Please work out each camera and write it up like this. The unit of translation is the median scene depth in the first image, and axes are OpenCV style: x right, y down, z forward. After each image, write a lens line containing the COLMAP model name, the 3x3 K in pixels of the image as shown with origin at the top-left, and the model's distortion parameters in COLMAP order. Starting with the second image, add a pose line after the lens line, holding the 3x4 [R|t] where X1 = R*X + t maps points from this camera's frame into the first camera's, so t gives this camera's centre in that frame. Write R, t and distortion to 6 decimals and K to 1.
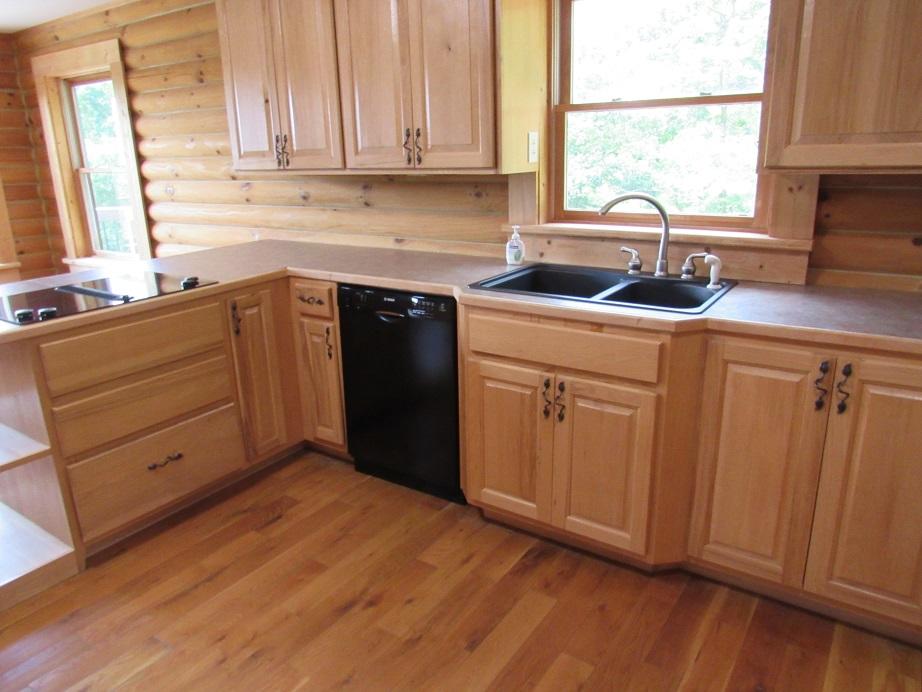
lens RADIAL K [[657.9, 0, 464.9], [0, 657.9, 341.7], [0, 0, 1]] dist [-0.028879, 0.010010]
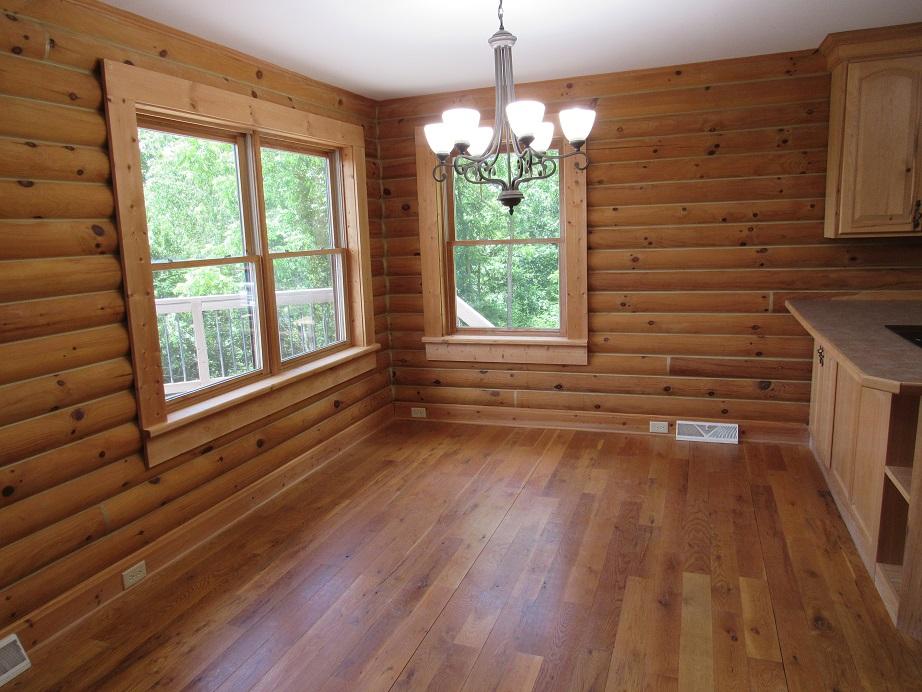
lens RADIAL K [[657.9, 0, 457.6], [0, 657.9, 349.3], [0, 0, 1]] dist [-0.028879, 0.010010]
pose [[0.967479, -0.057147, 0.246413, -1.772441], [0.085422, 0.990731, -0.105622, -0.027455], [-0.238093, 0.123236, 0.963392, 0.229744]]
